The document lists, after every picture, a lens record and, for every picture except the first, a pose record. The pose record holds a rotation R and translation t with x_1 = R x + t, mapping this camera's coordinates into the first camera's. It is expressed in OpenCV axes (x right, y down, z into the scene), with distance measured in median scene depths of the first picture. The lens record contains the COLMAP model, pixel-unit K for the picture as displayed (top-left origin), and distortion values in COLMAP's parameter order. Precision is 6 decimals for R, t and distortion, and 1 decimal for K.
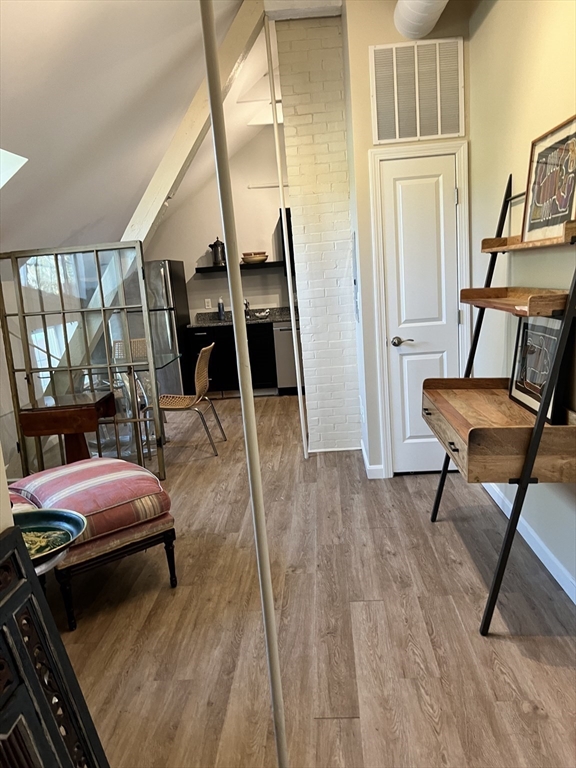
lens RADIAL K [[594.9, 0, 288.0], [0, 594.9, 384.0], [0, 0, 1]] dist [0.001724, 0.000033]
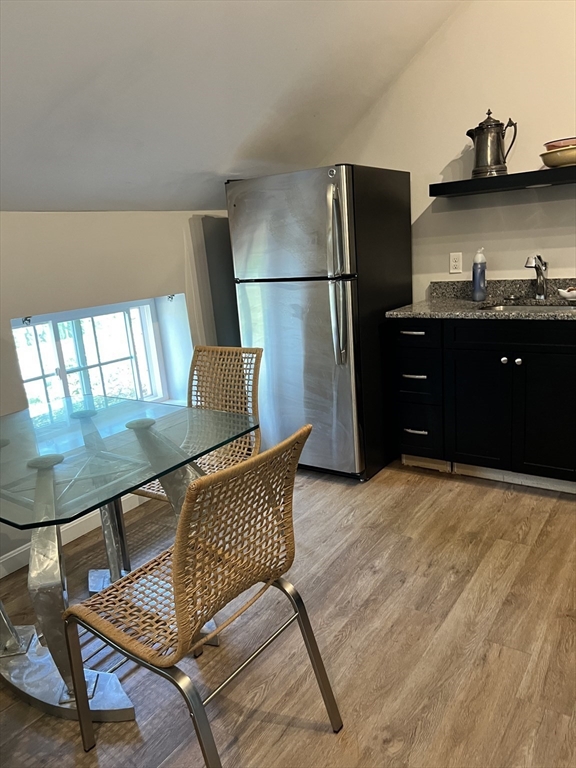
lens RADIAL K [[560.9, 0, 288.0], [0, 560.9, 384.0], [0, 0, 1]] dist [-0.001218, 0.000343]
pose [[0.839451, 0.137262, -0.525814, 0.002784], [-0.078428, 0.988046, 0.132718, -0.095506], [0.537746, -0.070172, 0.840182, 0.590785]]
